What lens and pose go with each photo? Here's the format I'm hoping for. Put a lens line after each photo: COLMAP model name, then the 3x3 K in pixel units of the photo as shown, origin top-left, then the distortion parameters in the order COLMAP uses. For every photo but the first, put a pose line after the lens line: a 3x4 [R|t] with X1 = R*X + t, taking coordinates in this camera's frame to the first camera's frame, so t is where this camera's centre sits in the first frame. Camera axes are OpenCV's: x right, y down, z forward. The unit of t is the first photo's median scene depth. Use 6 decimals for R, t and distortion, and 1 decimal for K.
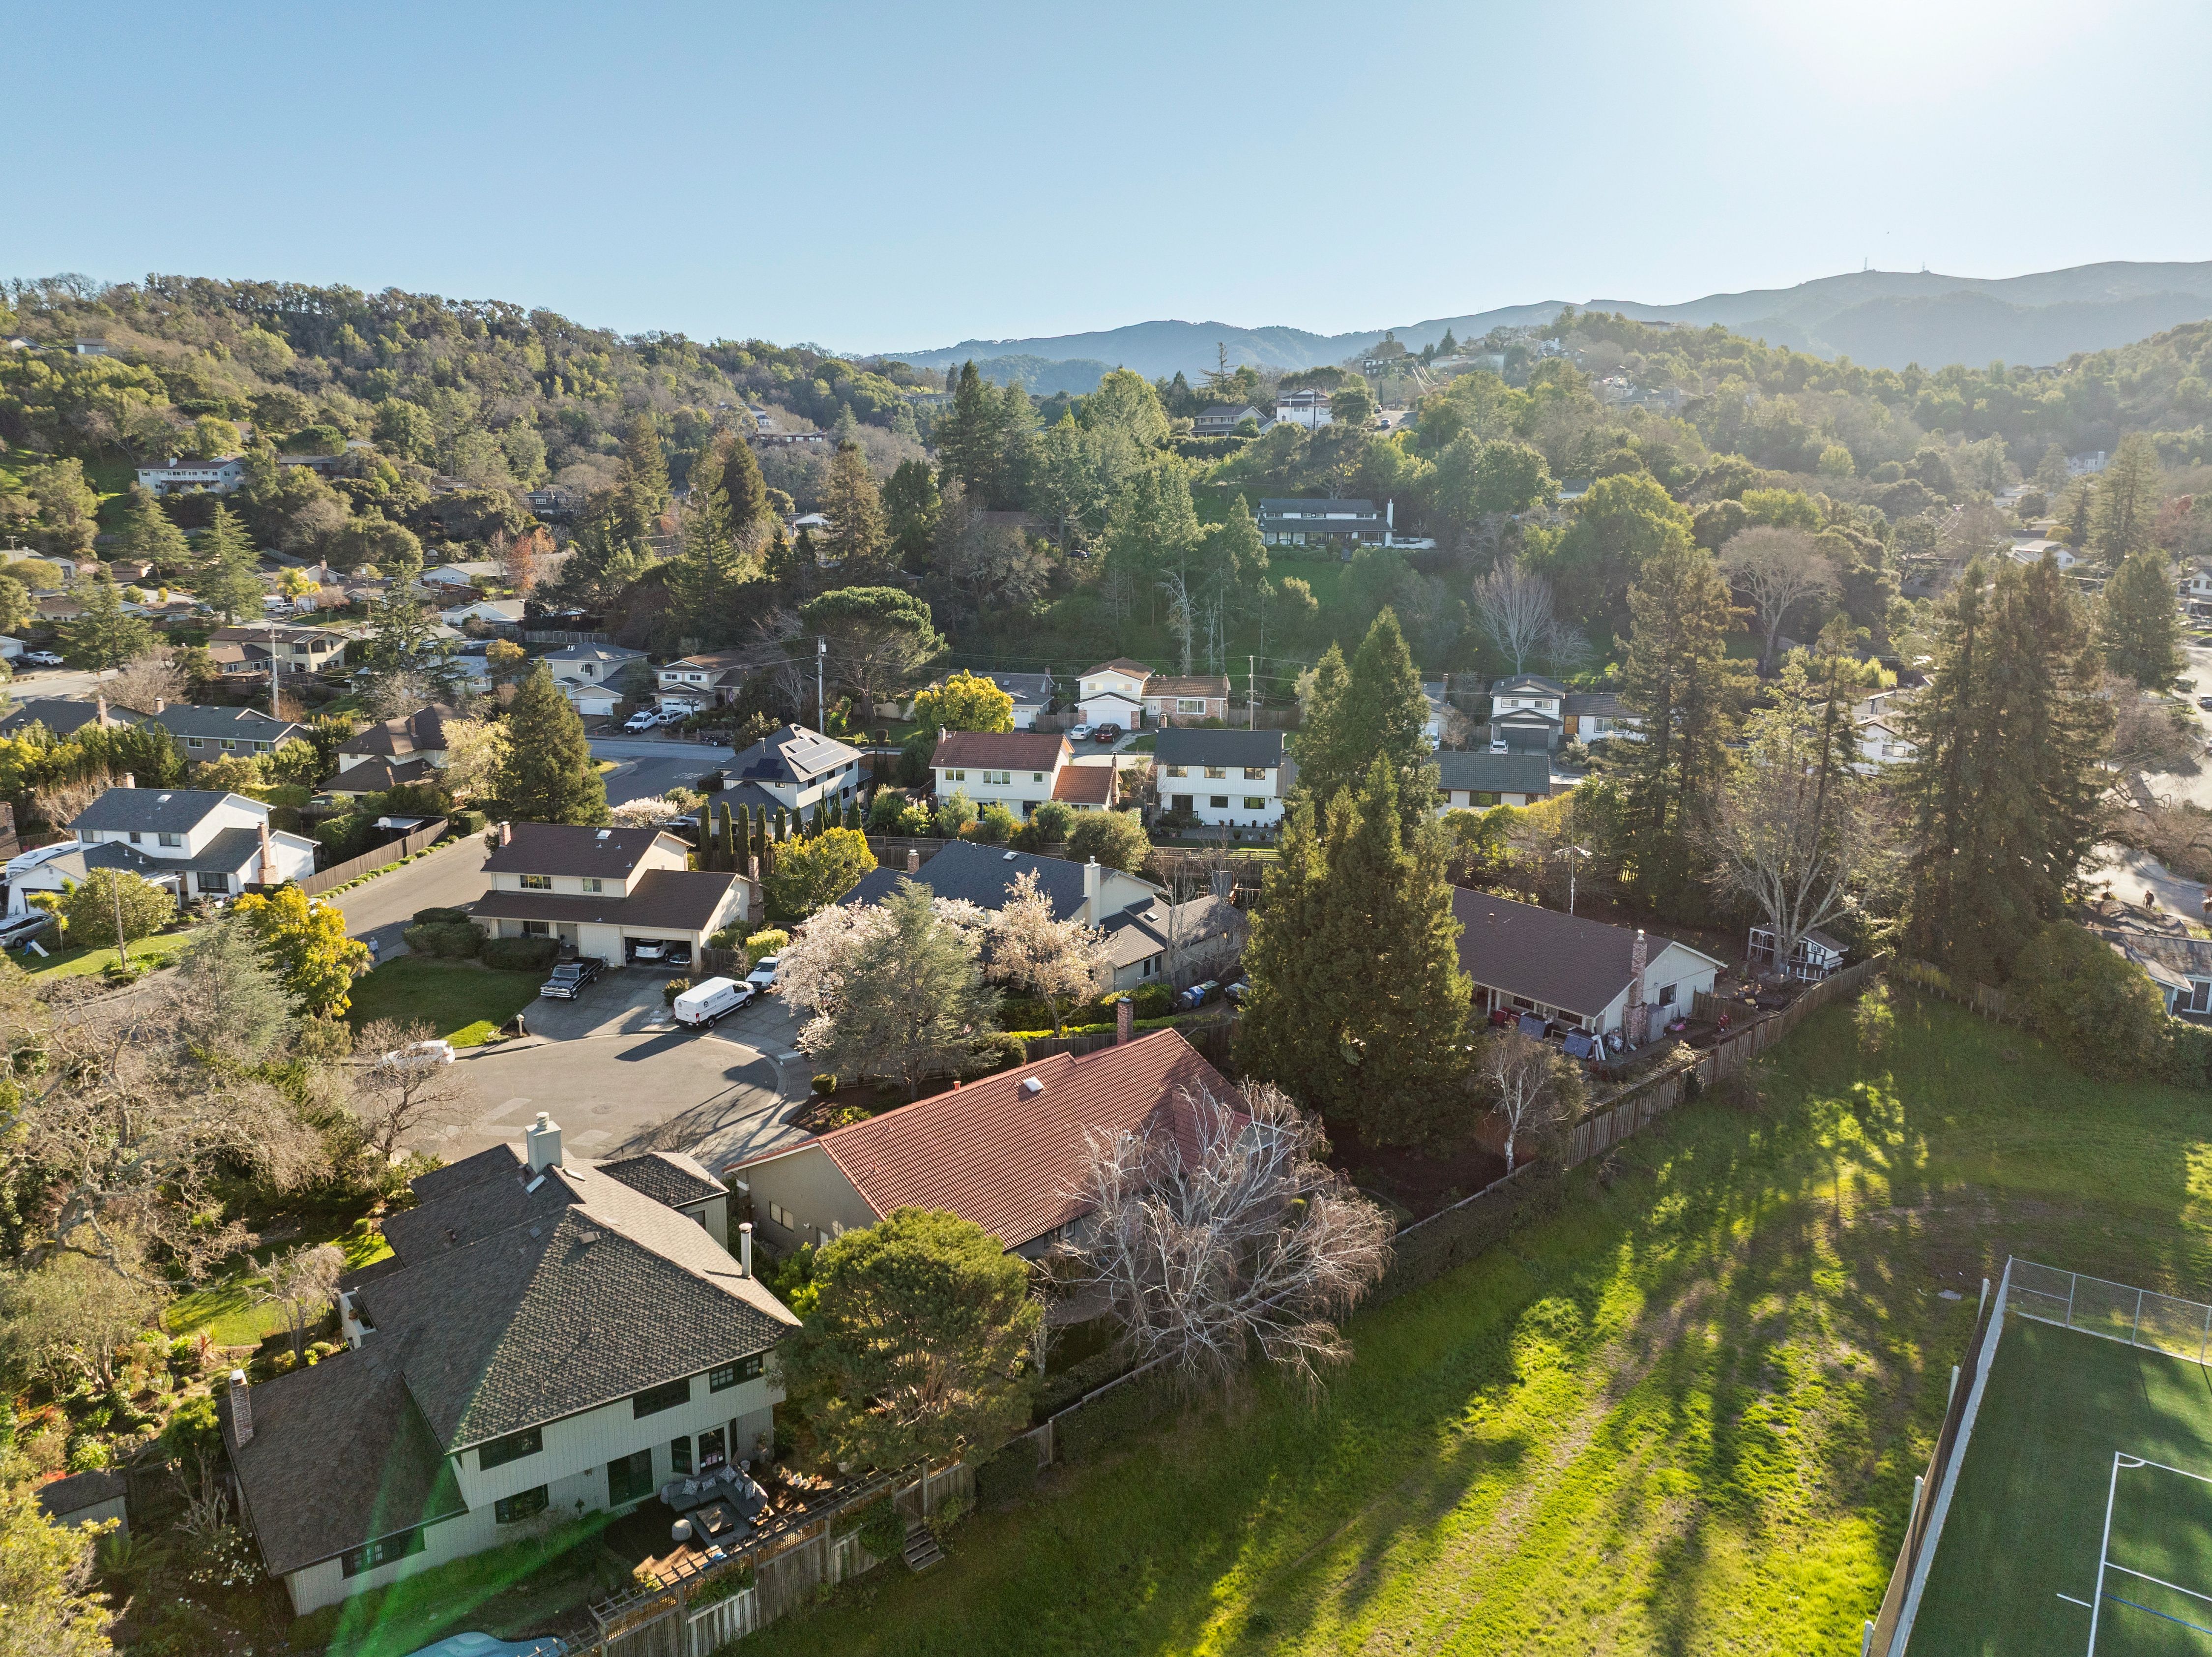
lens RADIAL K [[1580.1, 0, 1109.2], [0, 1580.1, 836.0], [0, 0, 1]] dist [-0.045166, 0.010288]
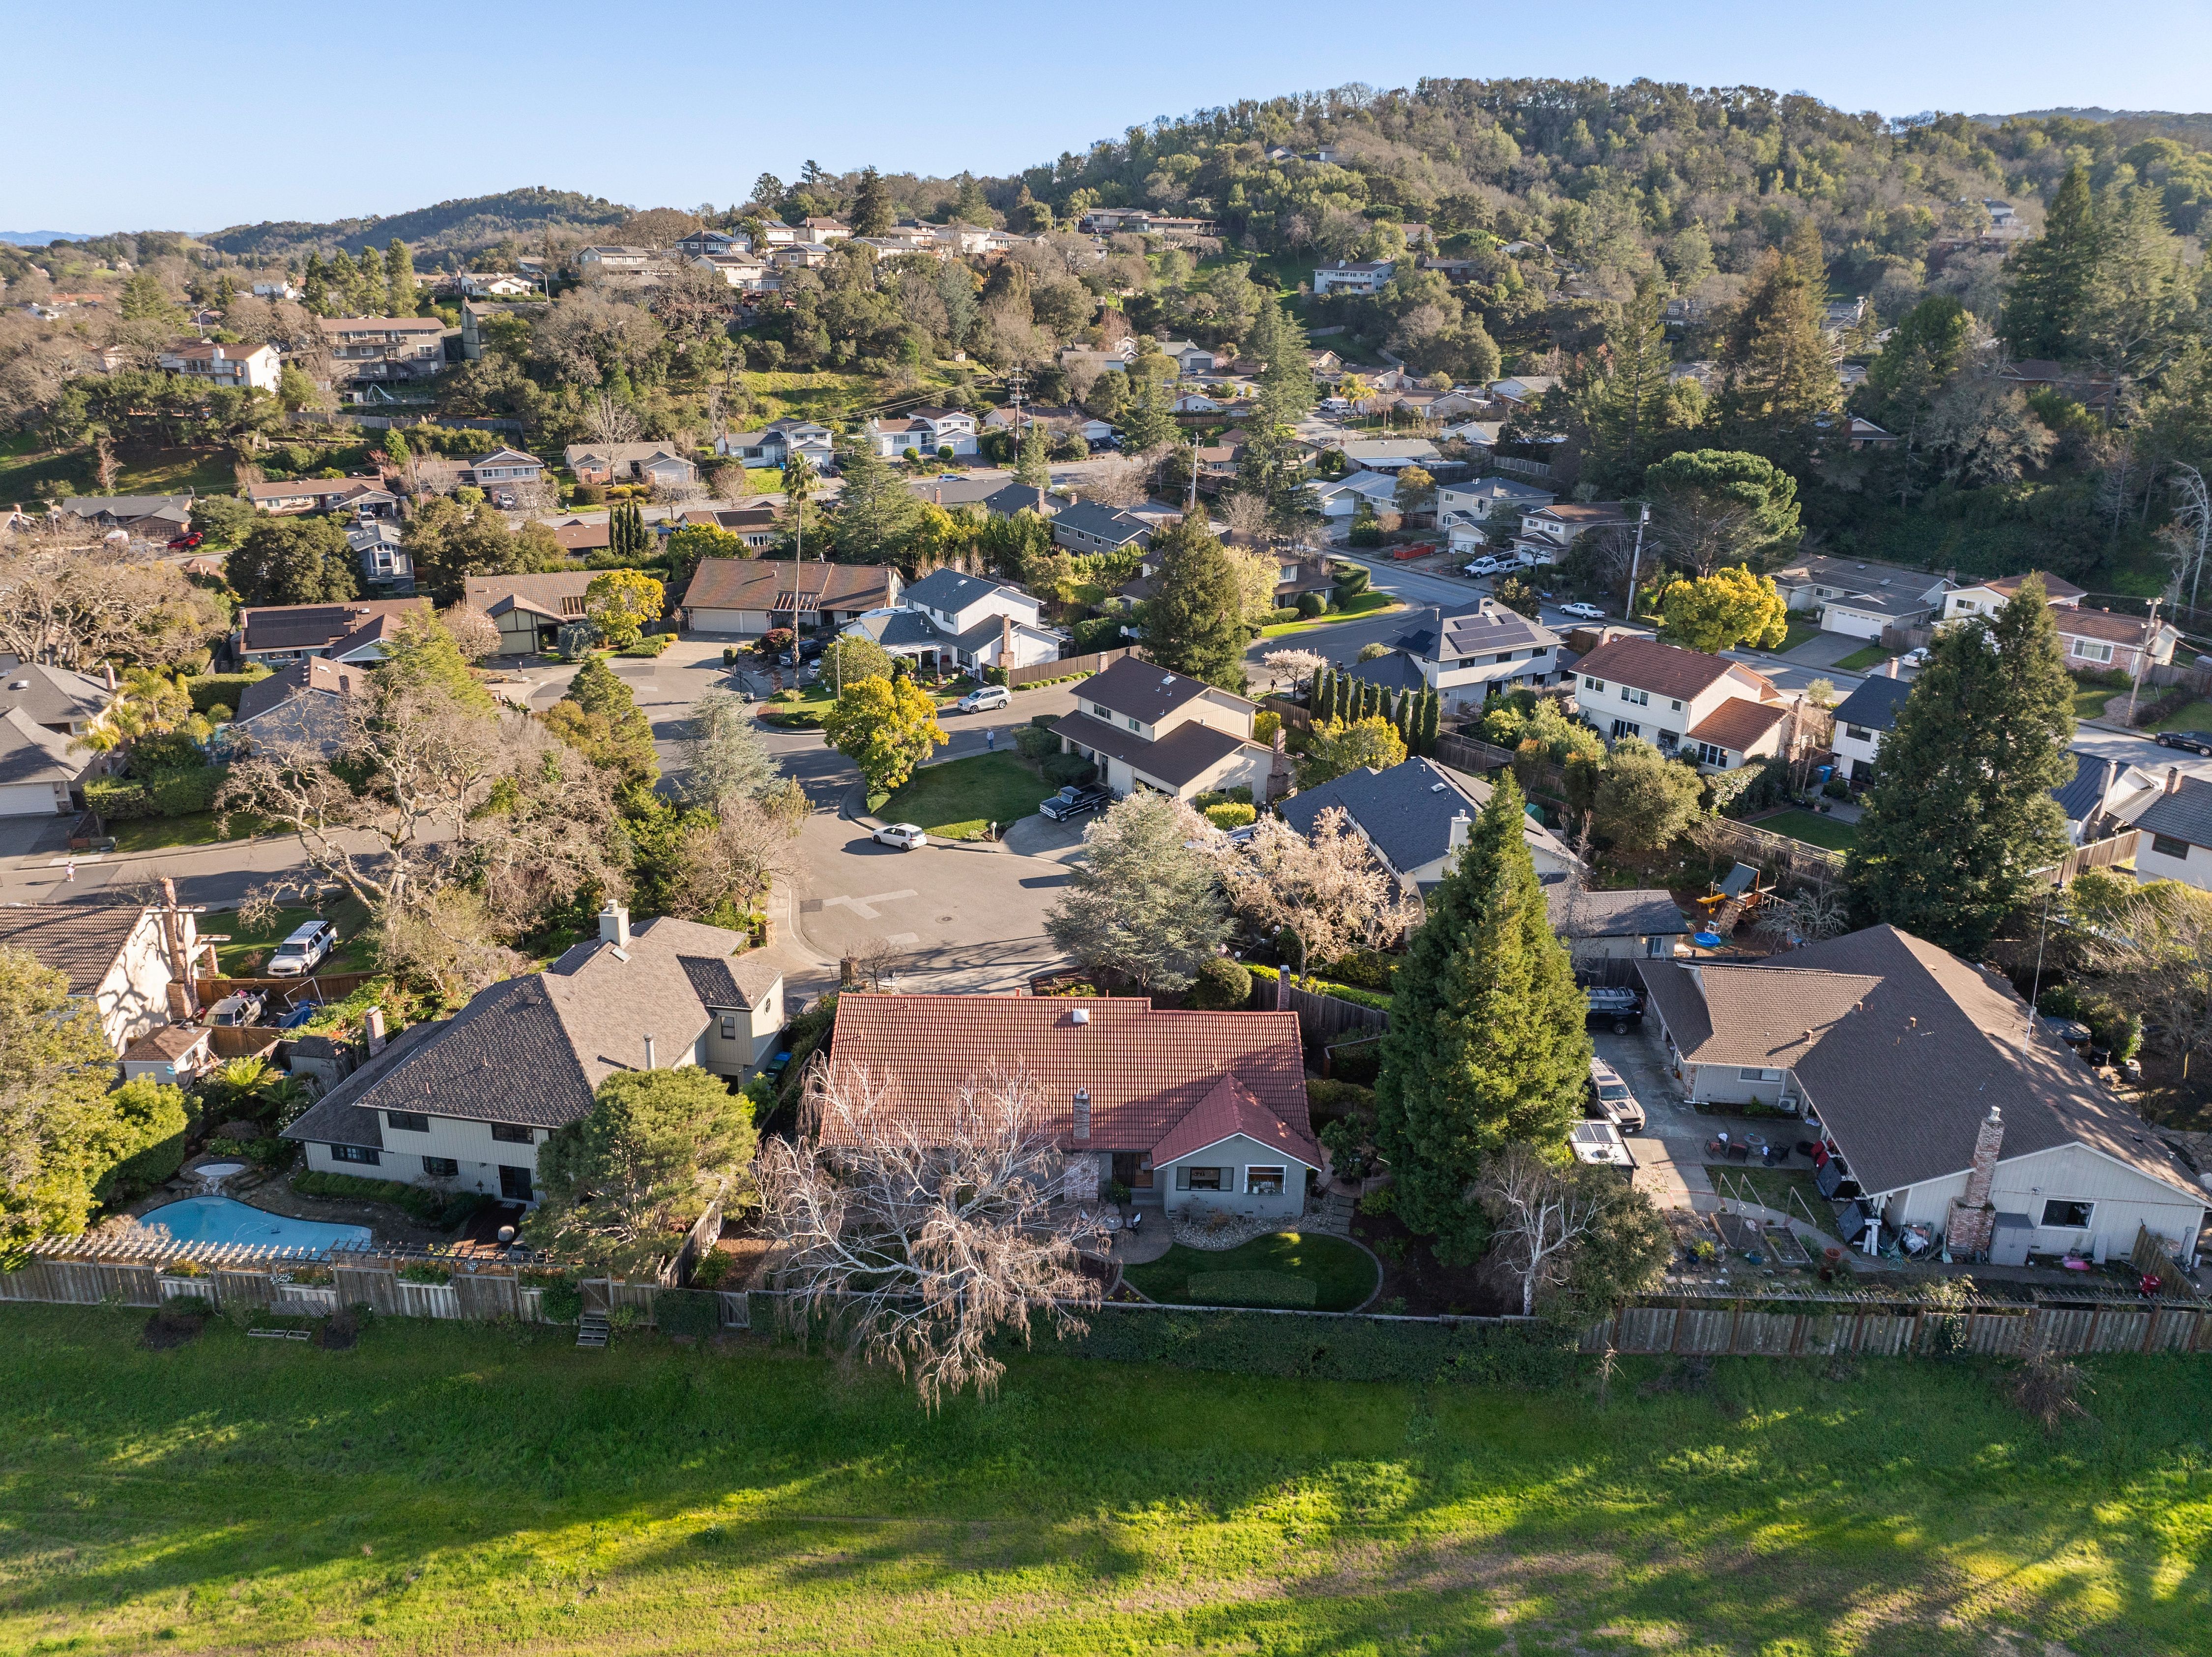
lens RADIAL K [[1580.1, 0, 1089.1], [0, 1580.1, 835.0], [0, 0, 1]] dist [-0.045166, 0.010288]
pose [[0.689442, 0.253524, -0.678525, 0.220747], [-0.164165, 0.967062, 0.194526, -0.054616], [0.705493, -0.022724, 0.708353, 0.106317]]
